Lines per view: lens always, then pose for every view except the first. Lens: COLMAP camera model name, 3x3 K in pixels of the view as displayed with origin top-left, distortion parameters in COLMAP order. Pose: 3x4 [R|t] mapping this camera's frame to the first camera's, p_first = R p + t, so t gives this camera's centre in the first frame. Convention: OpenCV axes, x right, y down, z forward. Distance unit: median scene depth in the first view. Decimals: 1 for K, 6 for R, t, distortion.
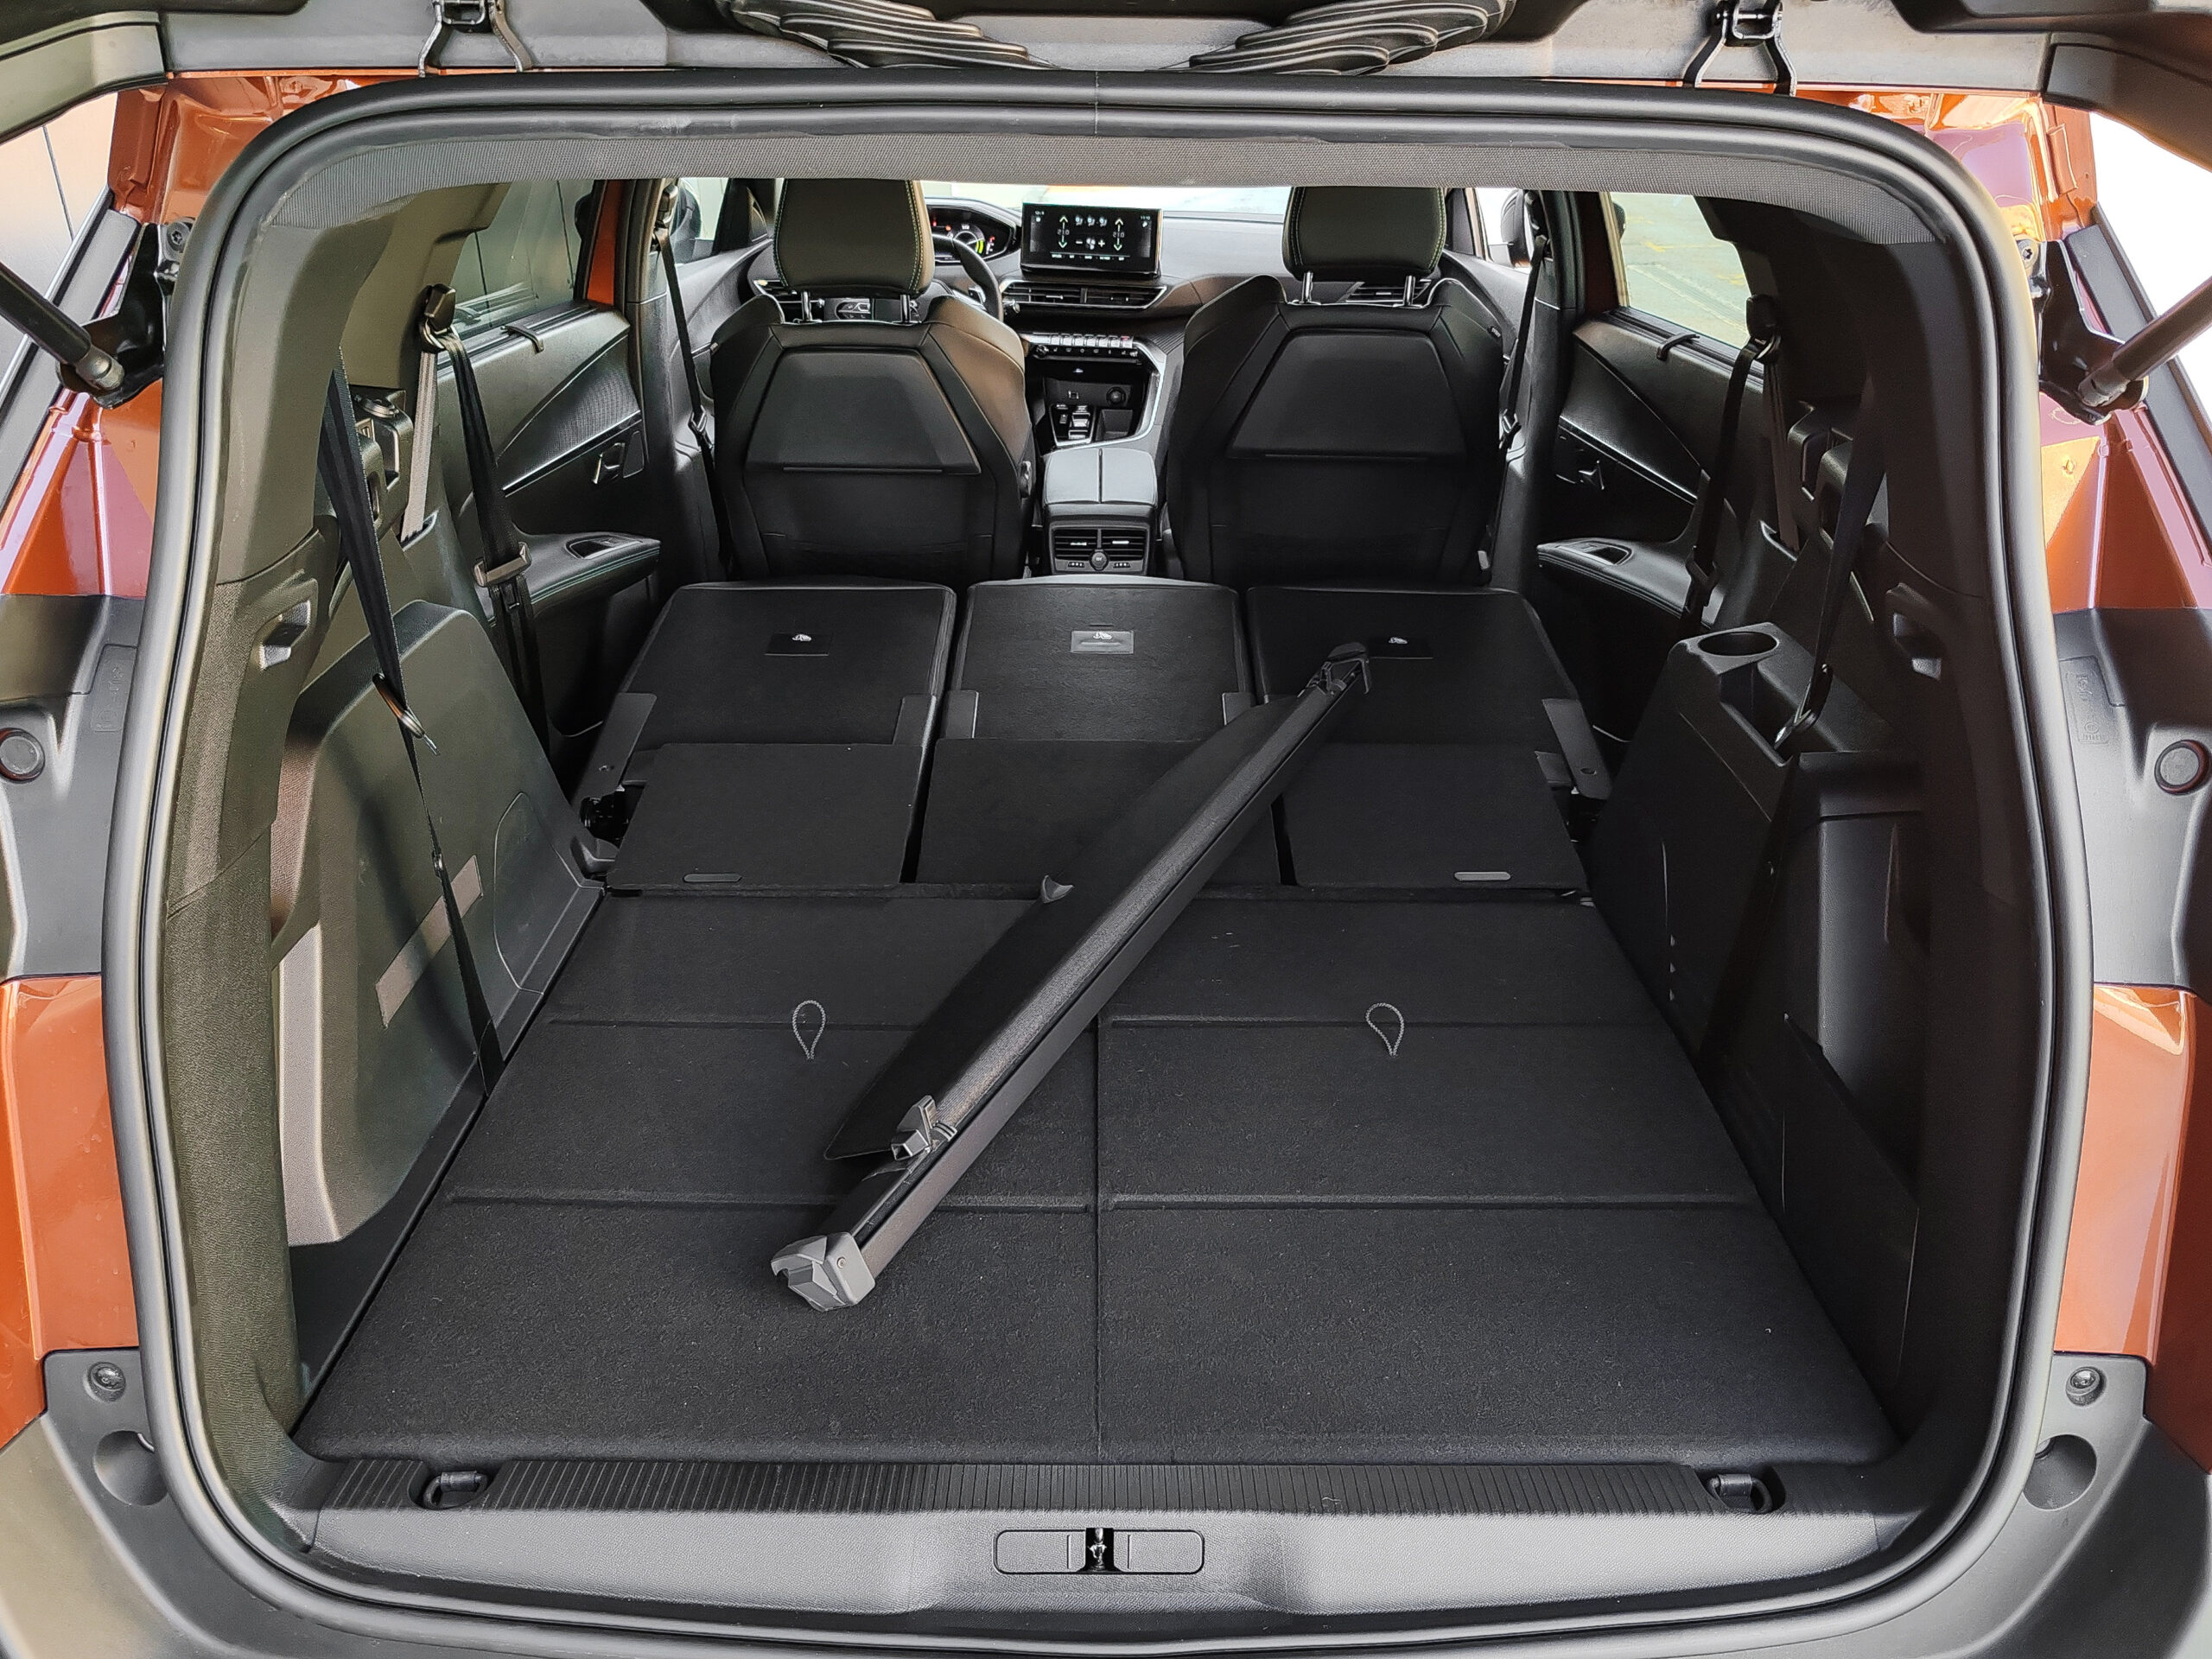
lens RADIAL K [[1694.3, 0, 1106.0], [0, 1694.3, 829.5], [0, 0, 1]] dist [0.021706, -0.021337]
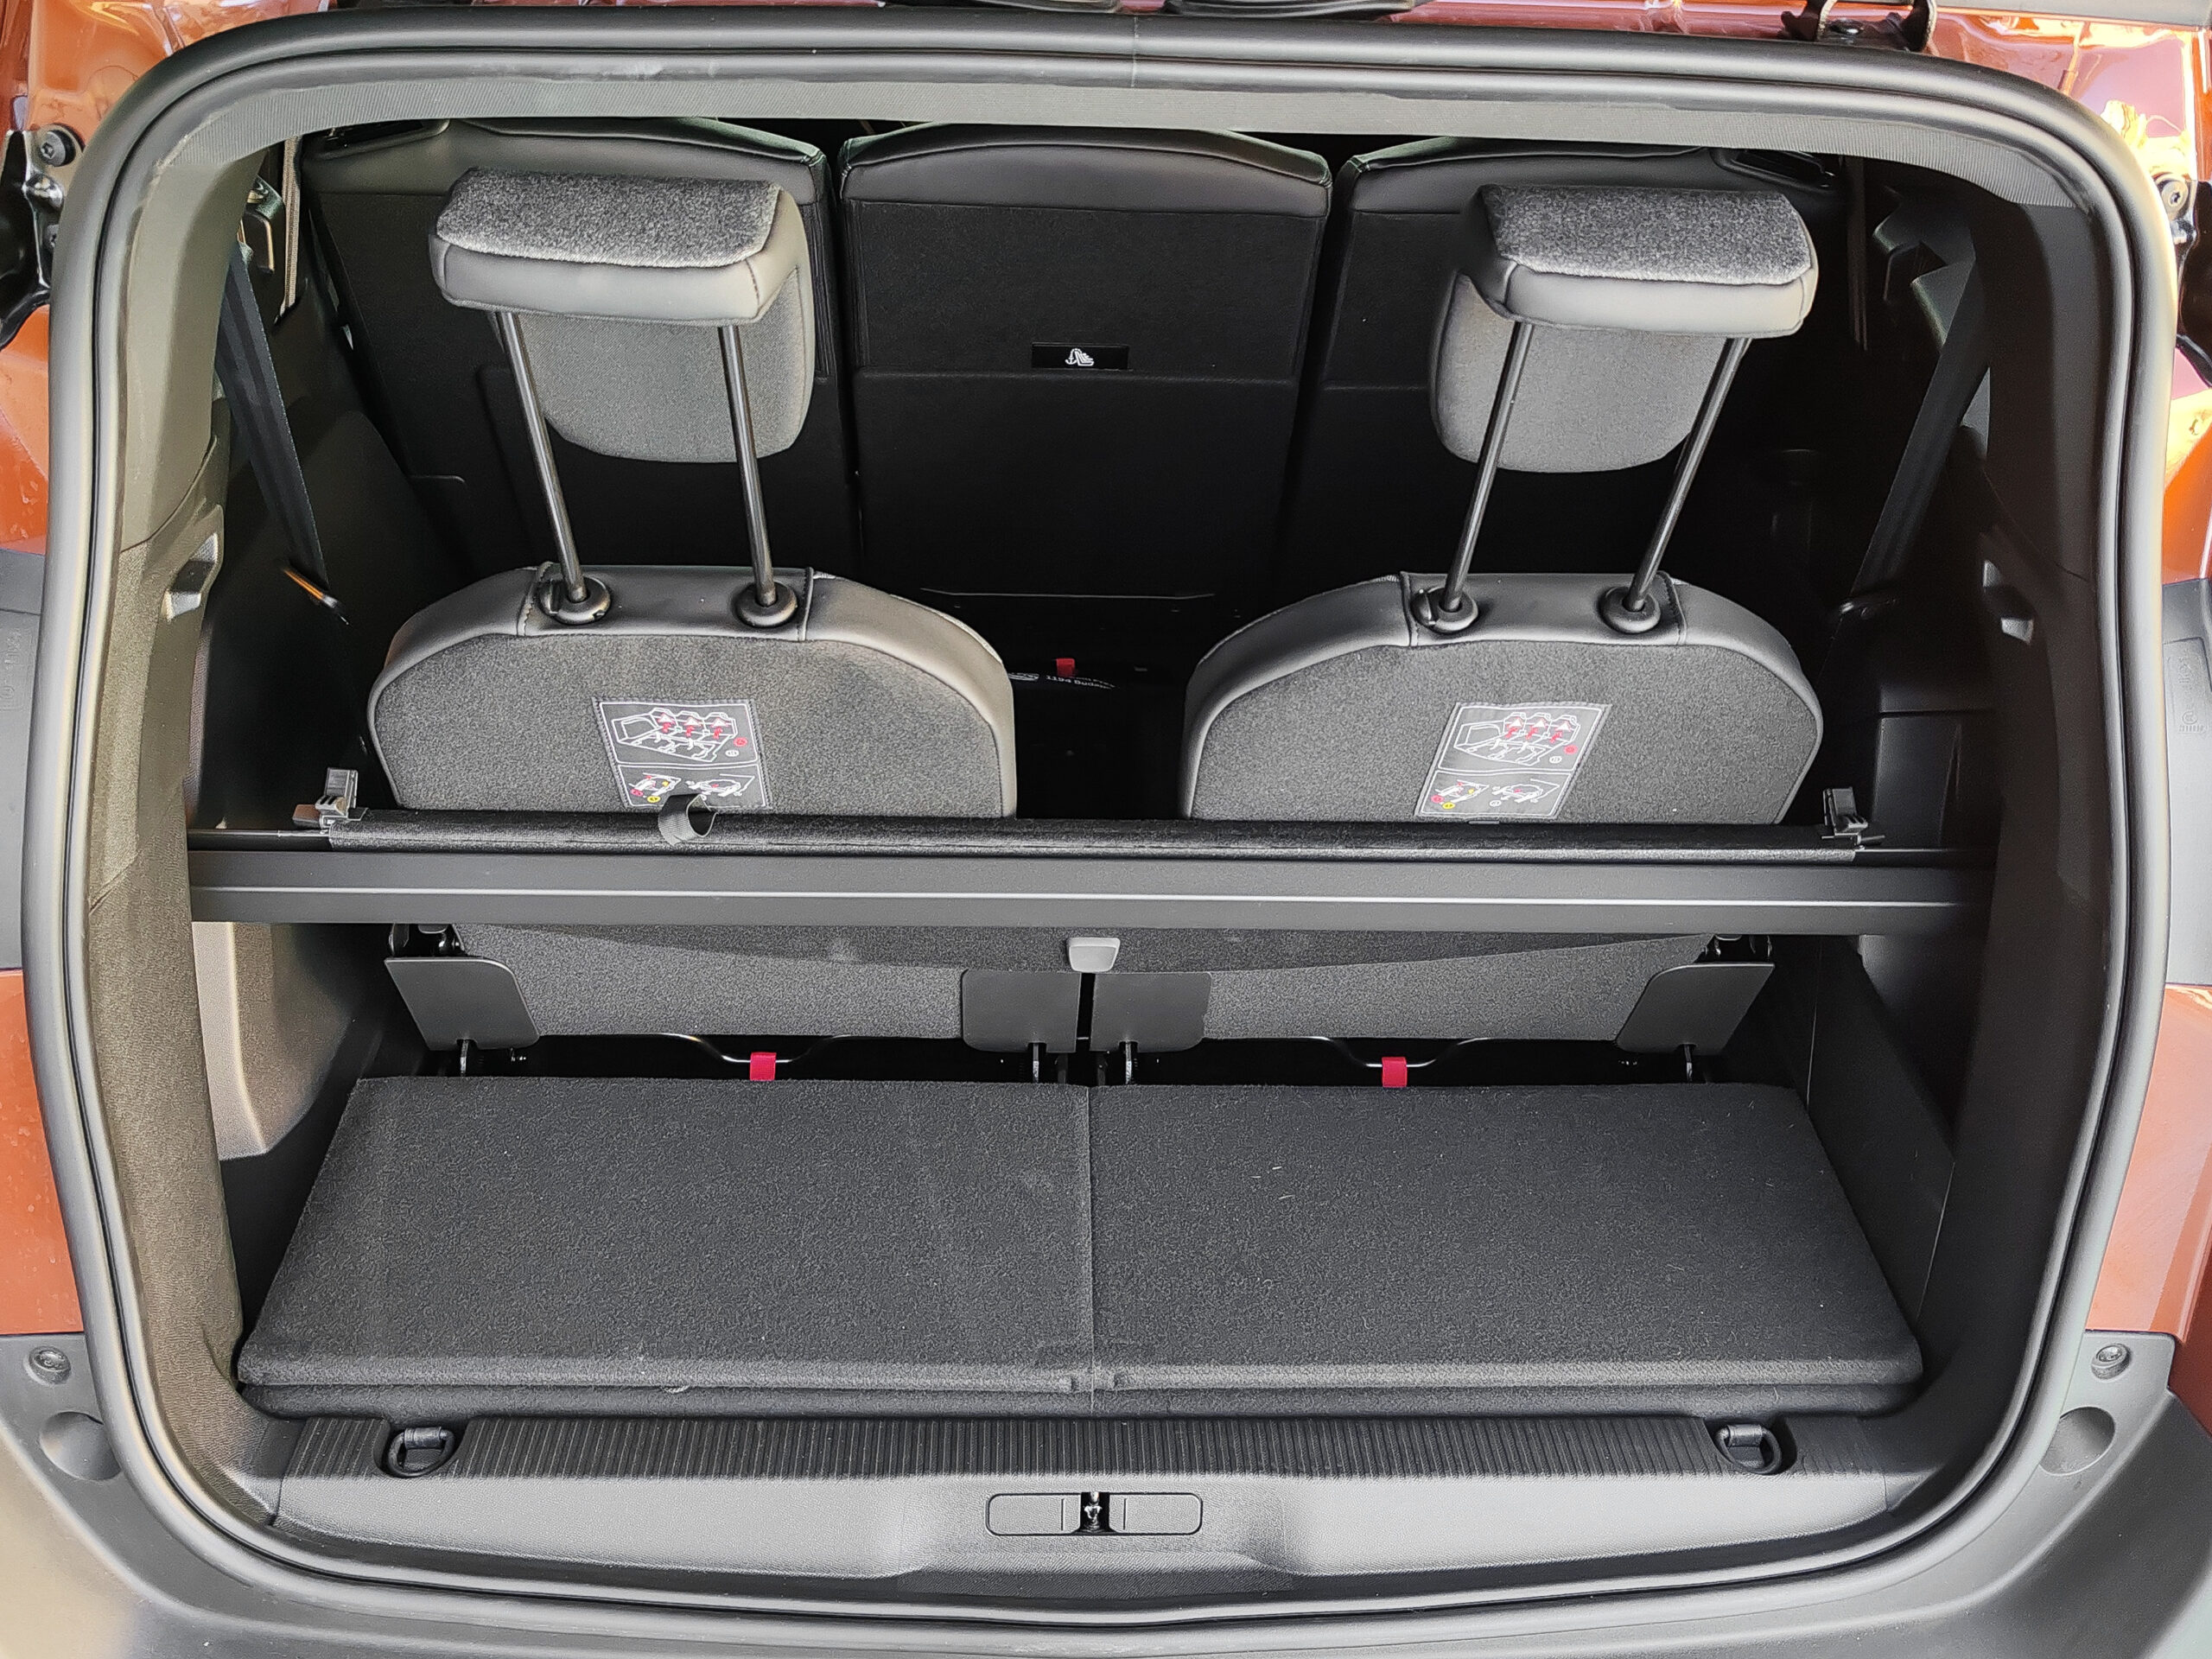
lens RADIAL K [[1931.6, 0, 1080.6], [0, 1931.6, 722.8], [0, 0, 1]] dist [0.003020, 0.013882]
pose [[0.999566, 0.006973, 0.028618, -0.046889], [-0.011527, 0.986693, 0.162187, -0.200453], [-0.027106, -0.162447, 0.986345, -0.016909]]
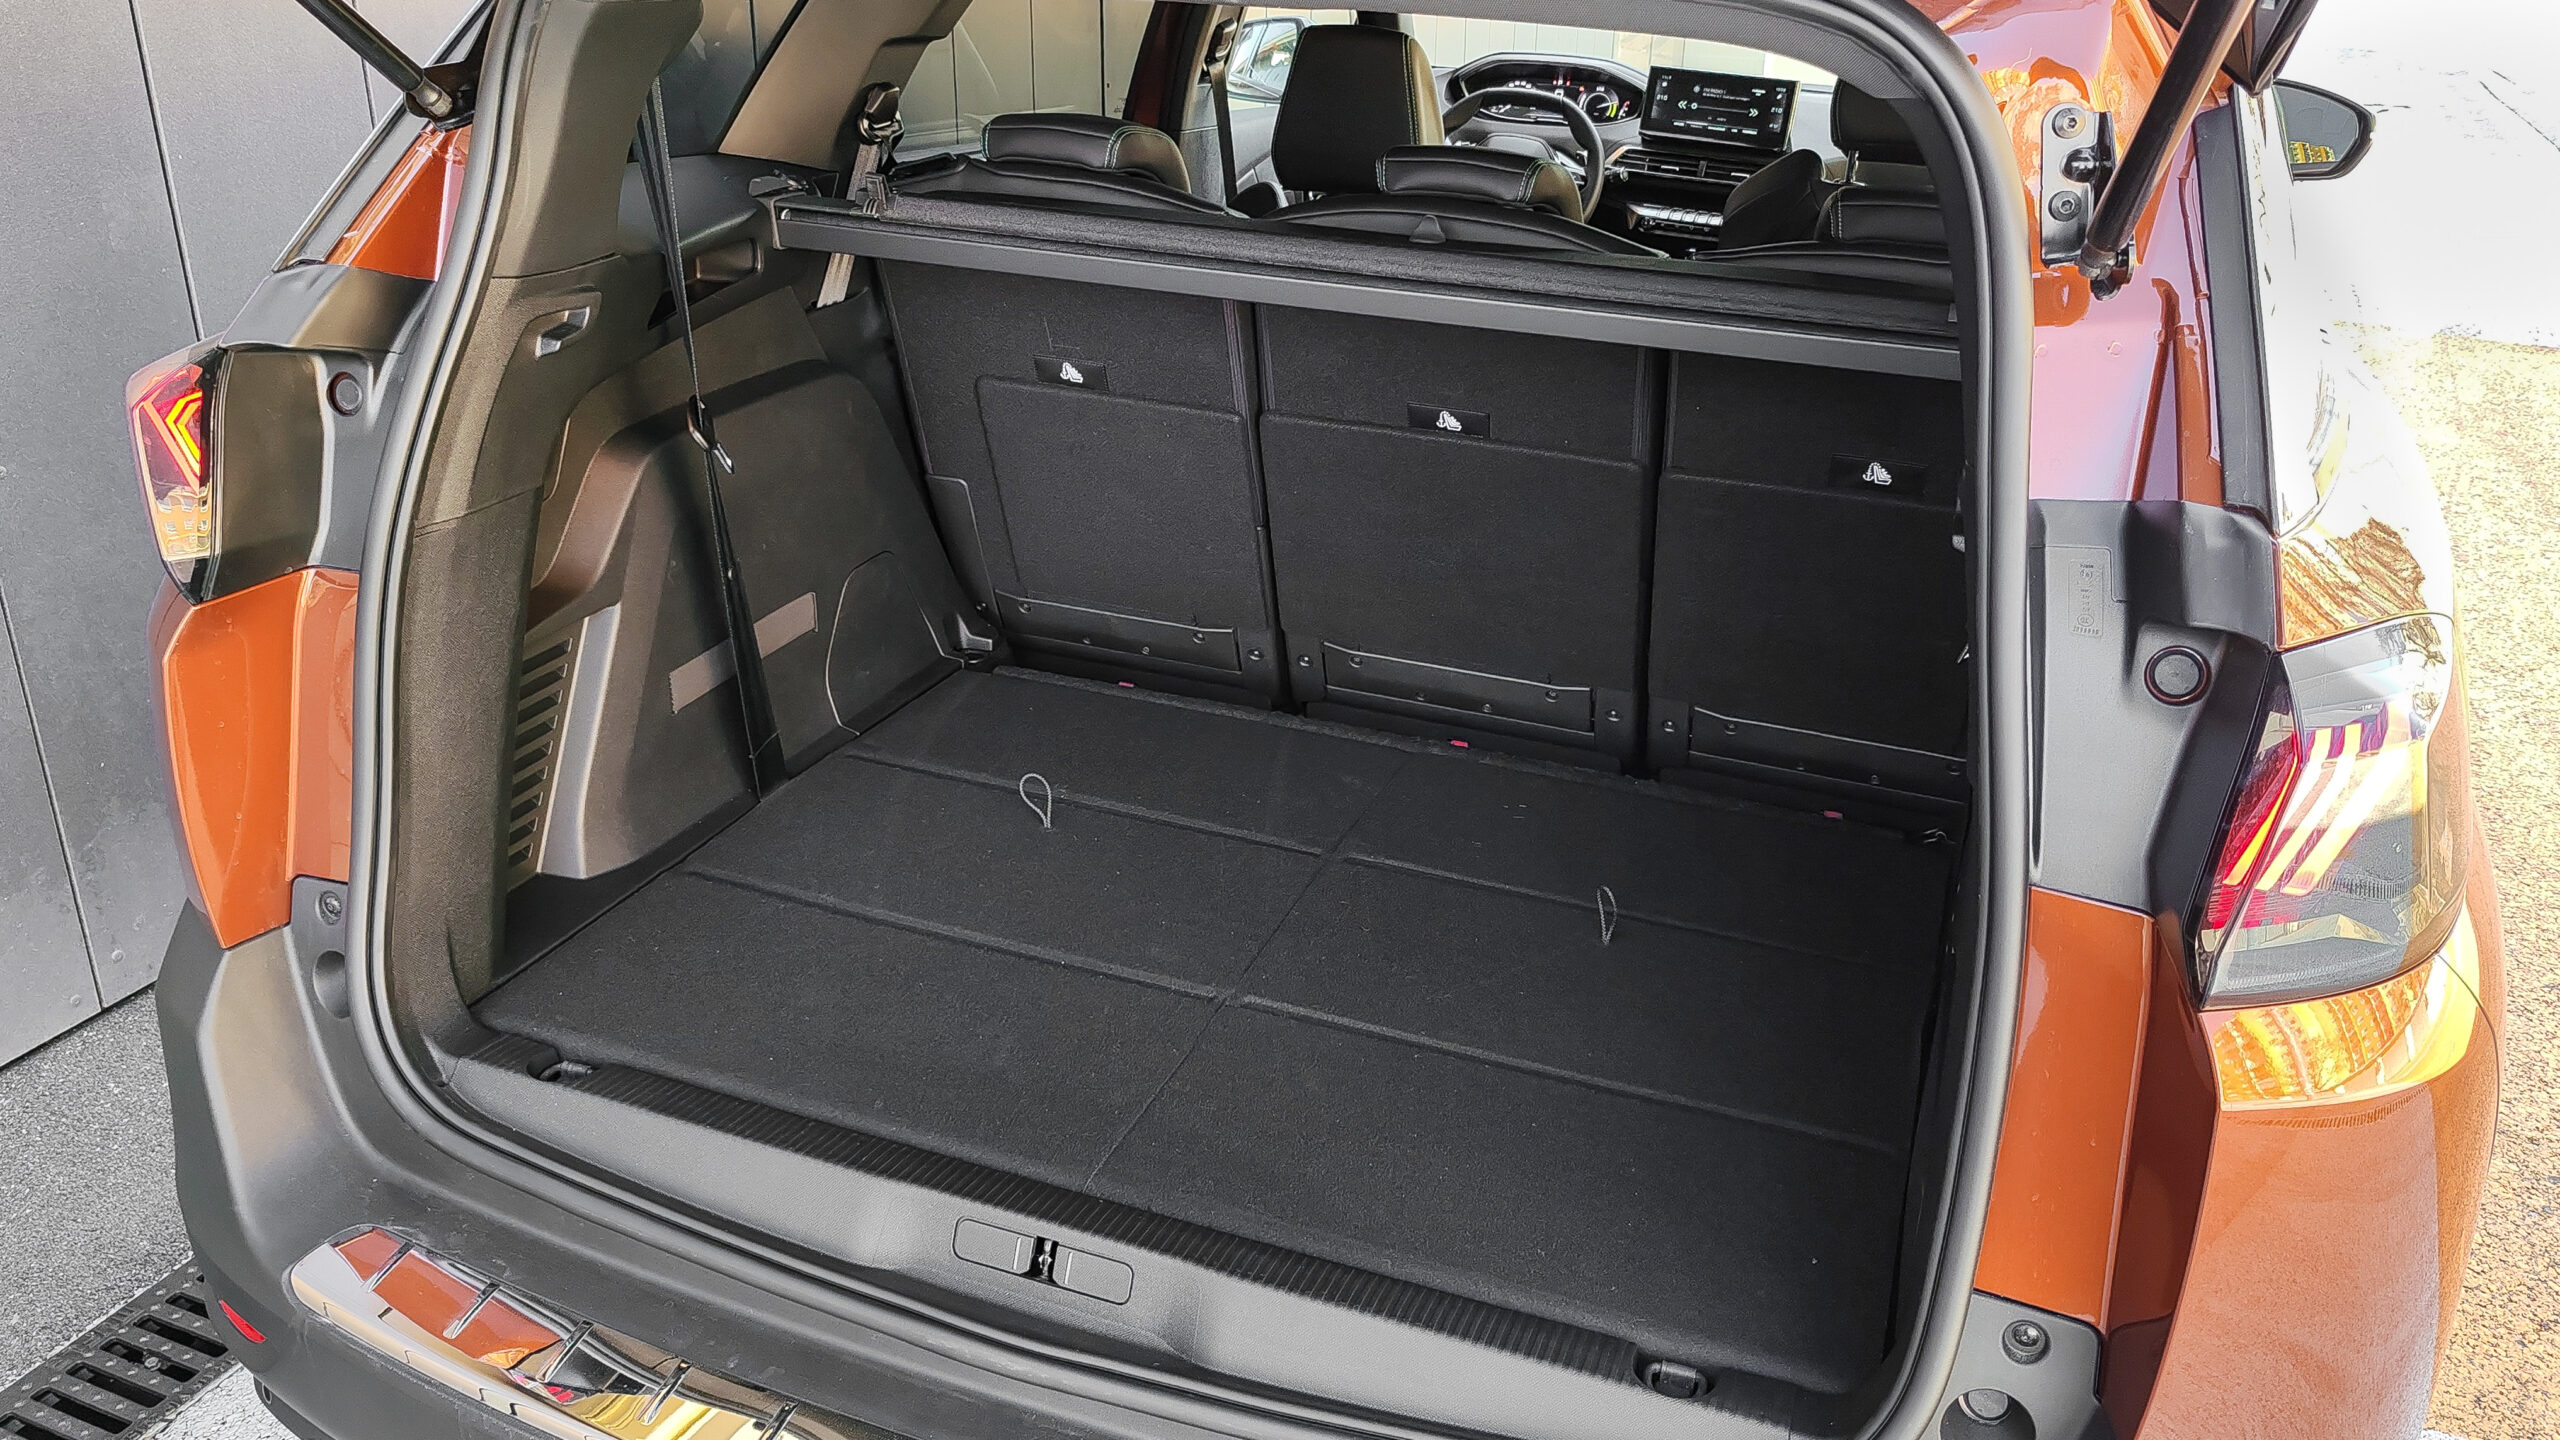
lens RADIAL K [[1963.3, 0, 1275.3], [0, 1963.3, 673.1], [0, 0, 1]] dist [0.010227, 0.002202]
pose [[0.934632, 0.159559, -0.317811, 0.463667], [-0.177955, 0.983596, -0.029515, 0.073749], [0.307888, 0.084142, 0.947695, -0.150589]]
